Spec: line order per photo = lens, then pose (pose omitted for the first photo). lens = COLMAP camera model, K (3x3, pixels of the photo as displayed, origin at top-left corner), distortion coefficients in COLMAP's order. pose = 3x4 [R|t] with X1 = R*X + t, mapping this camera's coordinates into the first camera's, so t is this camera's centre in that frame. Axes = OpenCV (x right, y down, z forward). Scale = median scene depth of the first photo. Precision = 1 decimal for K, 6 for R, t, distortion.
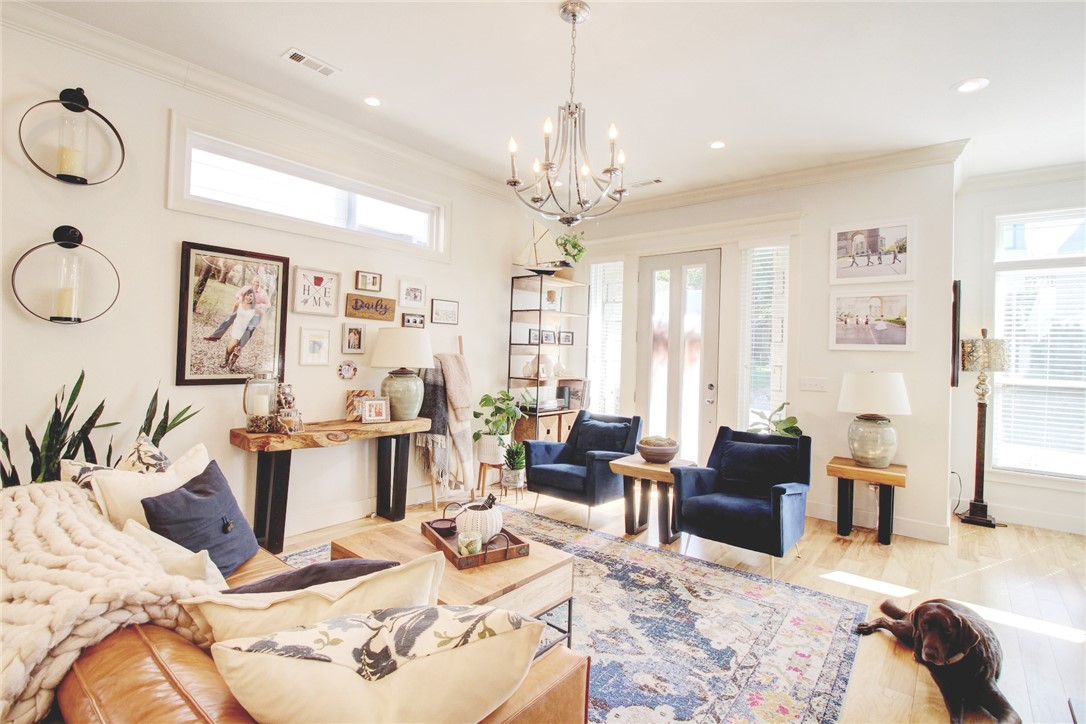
lens RADIAL K [[501.9, 0, 538.6], [0, 501.9, 346.4], [0, 0, 1]] dist [-0.019030, -0.001070]
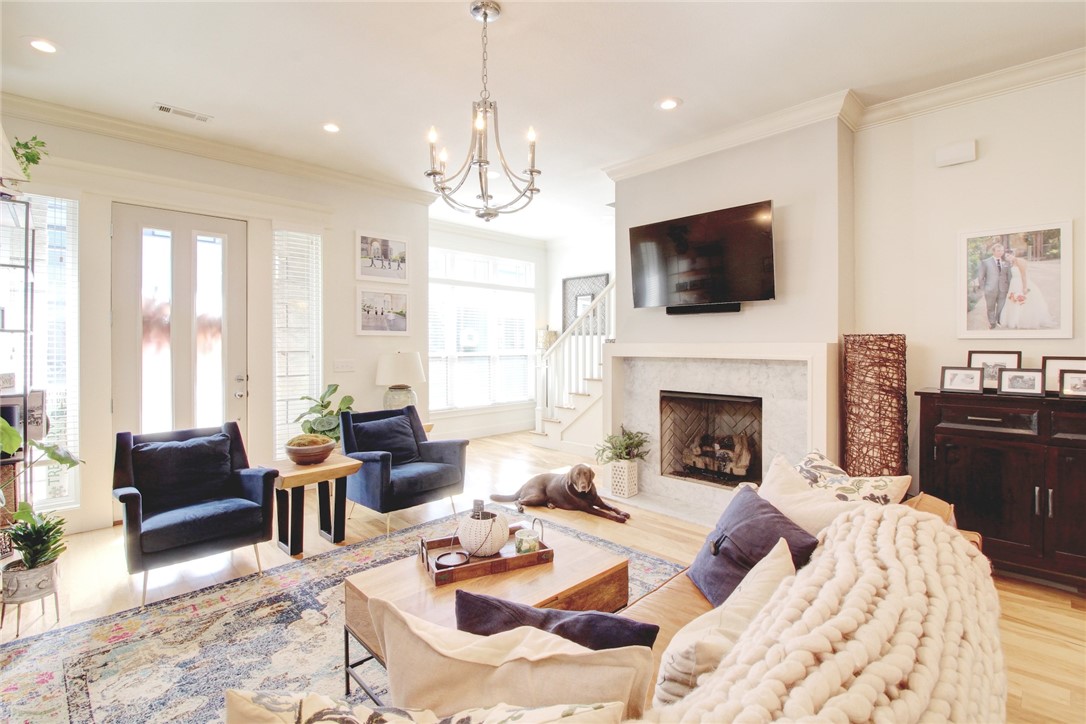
lens RADIAL K [[501.9, 0, 558.3], [0, 501.9, 348.1], [0, 0, 1]] dist [-0.019030, -0.001070]
pose [[0.082170, -0.034814, 0.996010, -0.558319], [-0.007385, 0.999341, 0.035540, -0.008646], [-0.996591, -0.010276, 0.081859, 0.444123]]
